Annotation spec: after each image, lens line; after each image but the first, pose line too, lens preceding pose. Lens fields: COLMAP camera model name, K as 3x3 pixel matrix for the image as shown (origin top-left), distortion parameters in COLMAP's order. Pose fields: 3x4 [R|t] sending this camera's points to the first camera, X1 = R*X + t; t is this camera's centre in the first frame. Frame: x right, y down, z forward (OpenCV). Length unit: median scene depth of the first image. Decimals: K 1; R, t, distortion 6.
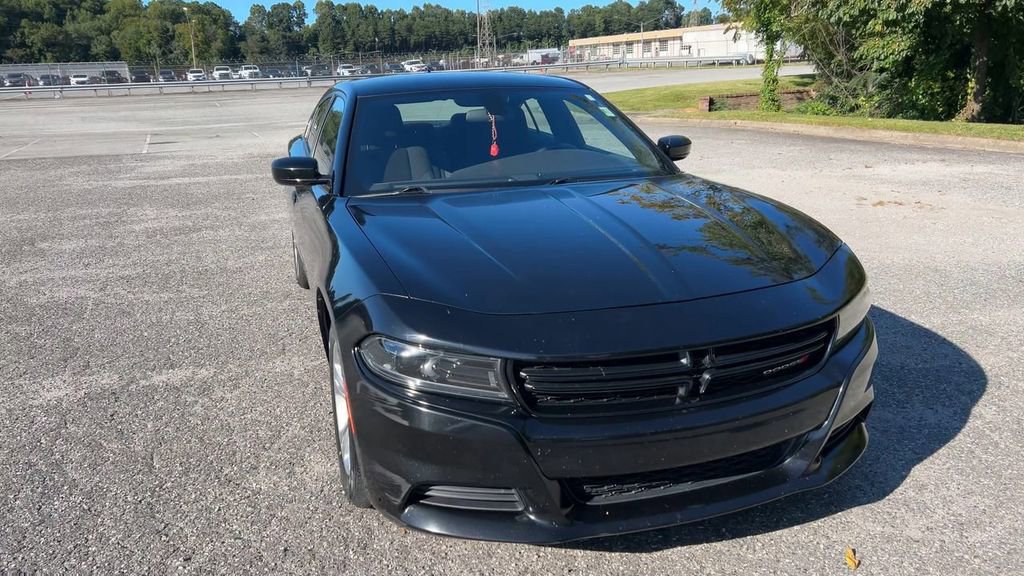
lens RADIAL K [[759.2, 0, 498.4], [0, 759.2, 284.2], [0, 0, 1]] dist [0.040099, -0.036392]
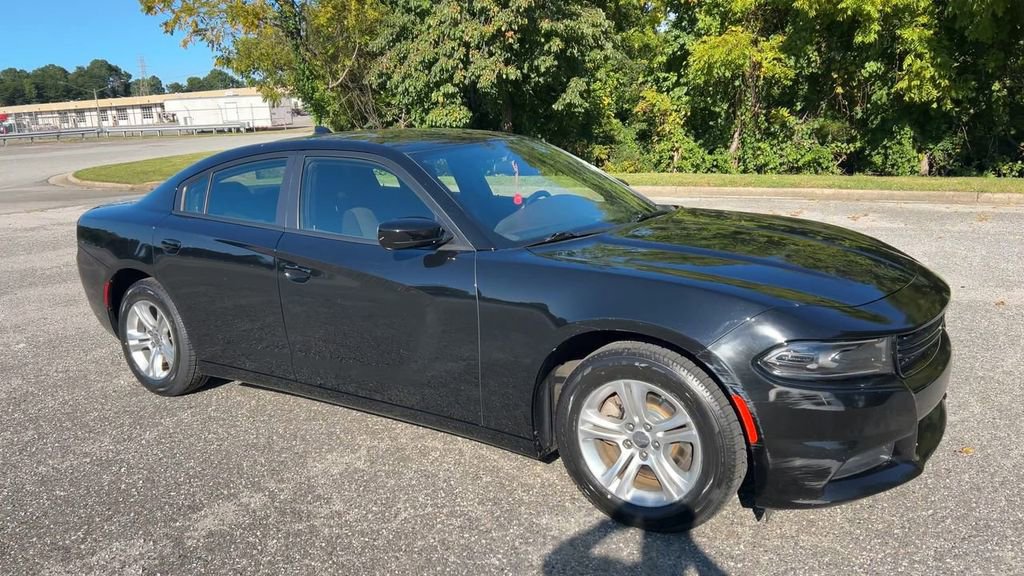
lens RADIAL K [[759.2, 0, 501.9], [0, 759.2, 290.3], [0, 0, 1]] dist [0.040099, -0.036392]
pose [[0.785401, -0.140492, 0.602833, -0.297302], [0.186347, 0.982387, -0.013834, -0.018948], [-0.590271, 0.123202, 0.797748, 0.085560]]
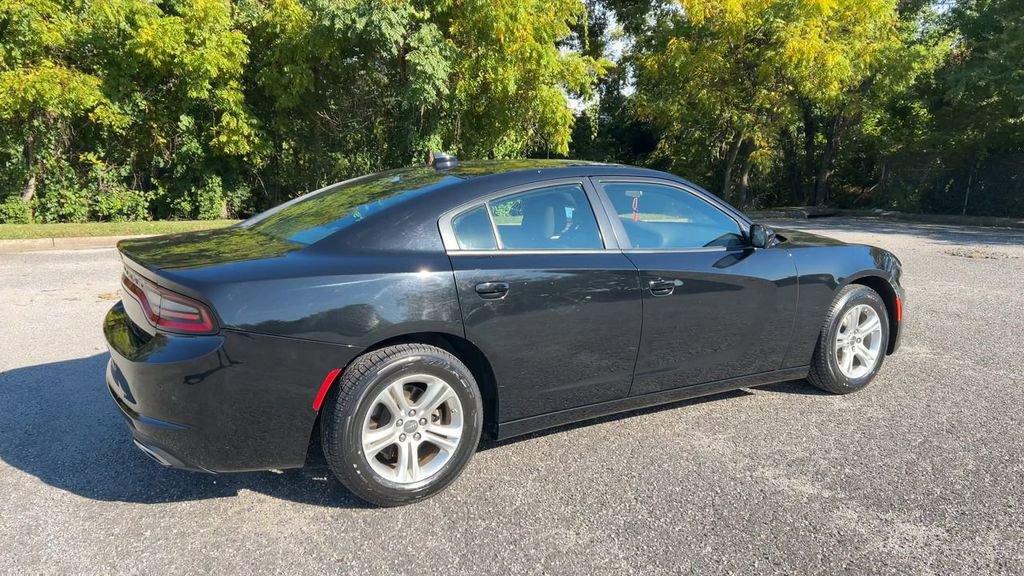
lens RADIAL K [[759.2, 0, 510.1], [0, 759.2, 284.8], [0, 0, 1]] dist [0.040099, -0.036392]
pose [[-0.239243, -0.135433, 0.961468, -0.549947], [0.261815, 0.944548, 0.198197, -0.171393], [-0.934995, 0.299144, -0.190518, 0.660772]]
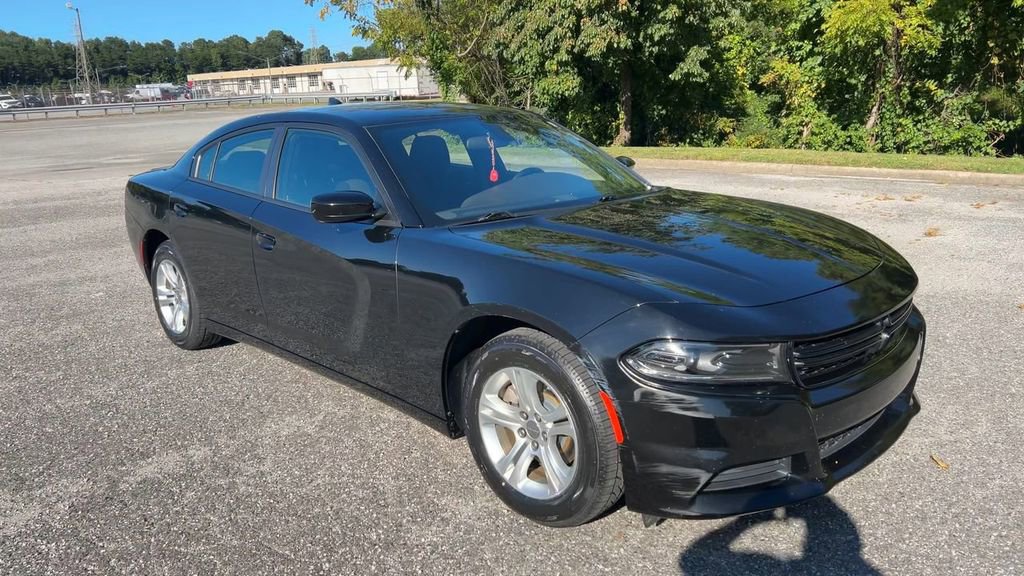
lens RADIAL K [[759.2, 0, 504.0], [0, 759.2, 289.2], [0, 0, 1]] dist [0.040099, -0.036392]
pose [[0.889184, -0.114094, 0.443096, -0.206321], [0.130878, 0.991371, -0.007369, -0.006561], [-0.438432, 0.064544, 0.896444, 0.036011]]
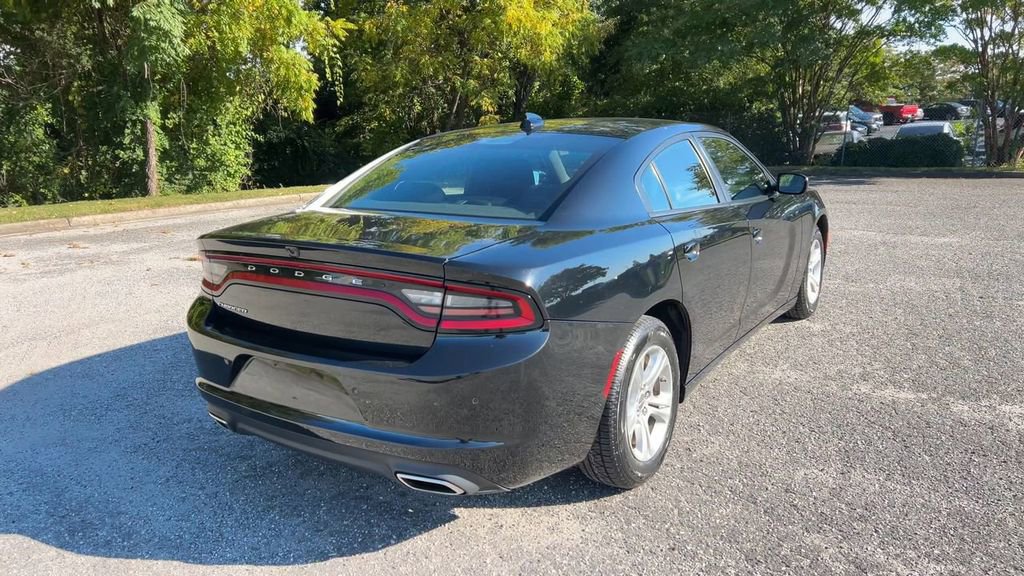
lens RADIAL K [[759.2, 0, 509.7], [0, 759.2, 292.6], [0, 0, 1]] dist [0.040099, -0.036392]
pose [[-0.638631, -0.129153, 0.758598, -0.405125], [0.241681, 0.902268, 0.357074, -0.235094], [-0.730576, 0.411377, -0.545002, 0.884634]]
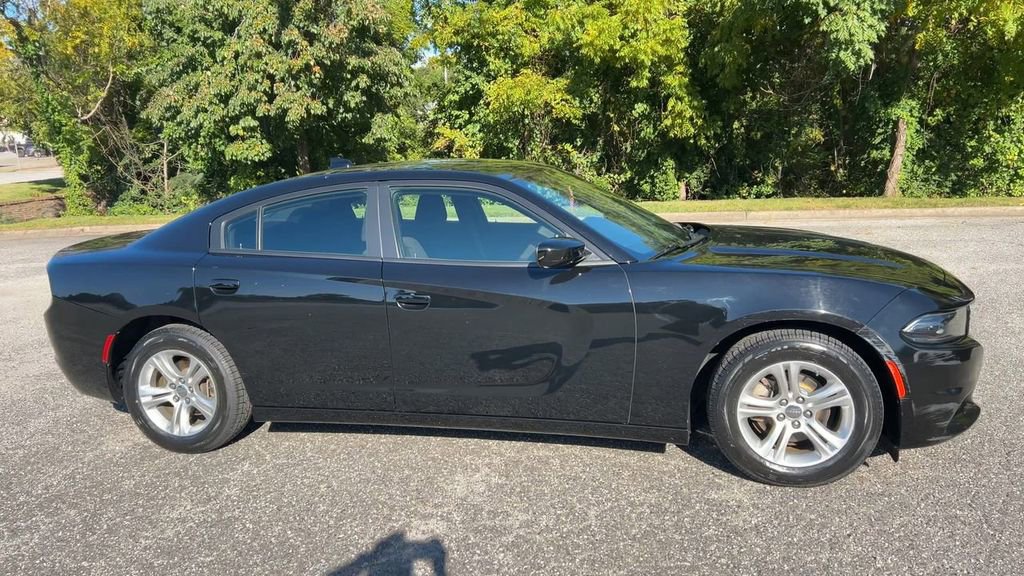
lens RADIAL K [[759.2, 0, 503.5], [0, 759.2, 294.7], [0, 0, 1]] dist [0.040099, -0.036392]
pose [[0.524135, -0.163257, 0.835840, -0.457894], [0.261738, 0.964832, 0.024323, -0.055502], [-0.810417, 0.206023, 0.548433, 0.213110]]
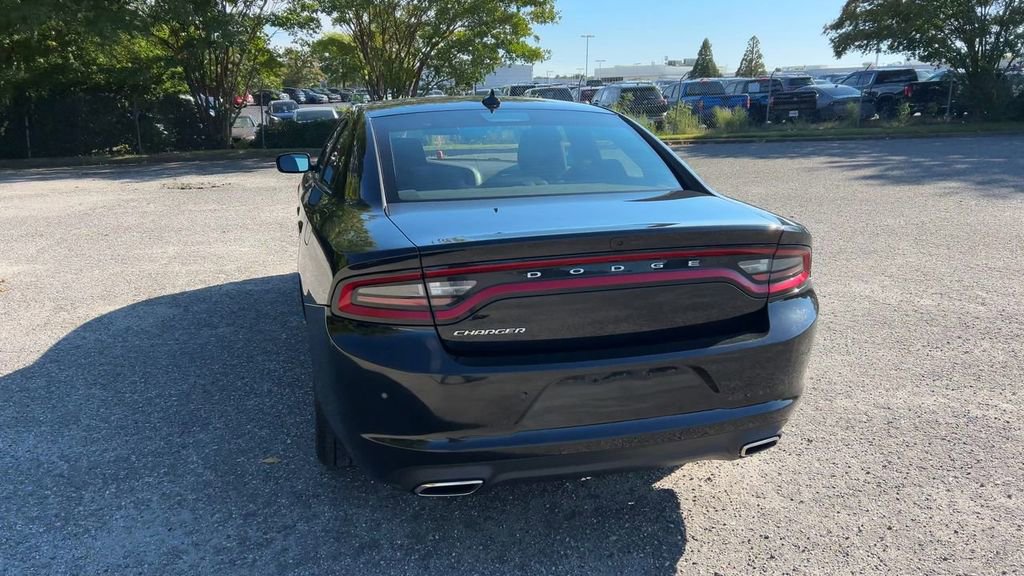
lens RADIAL K [[759.2, 0, 508.3], [0, 759.2, 286.6], [0, 0, 1]] dist [0.040099, -0.036392]
pose [[-0.998453, 0.026892, 0.048659, -0.081499], [0.047398, 0.869182, 0.492216, -0.281873], [-0.029057, 0.493761, -0.869112, 1.016863]]
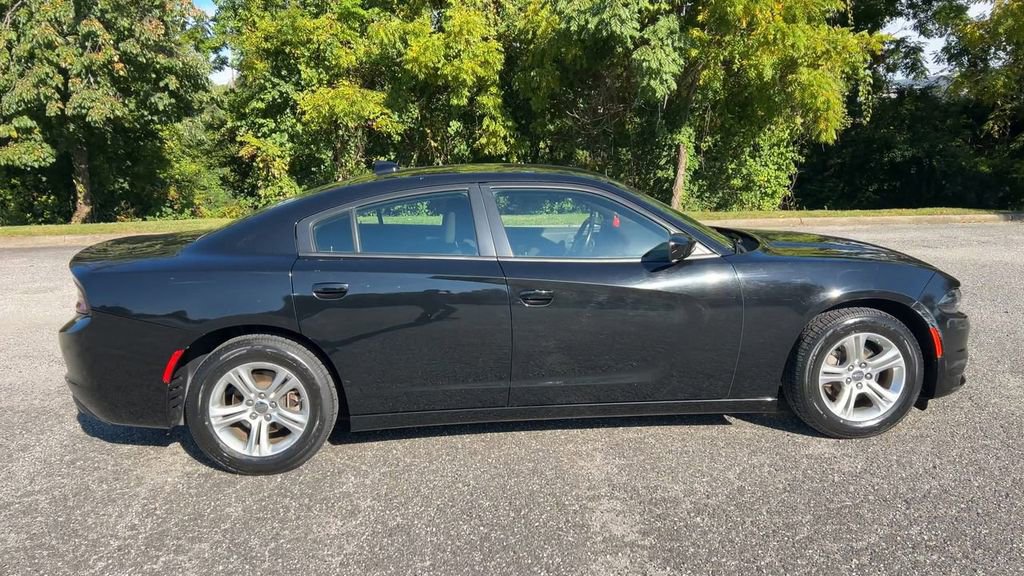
lens RADIAL K [[759.2, 0, 507.4], [0, 759.2, 290.3], [0, 0, 1]] dist [0.040099, -0.036392]
pose [[0.209374, -0.152603, 0.965854, -0.559944], [0.277879, 0.956310, 0.090857, -0.103948], [-0.937521, 0.249367, 0.242632, 0.396122]]
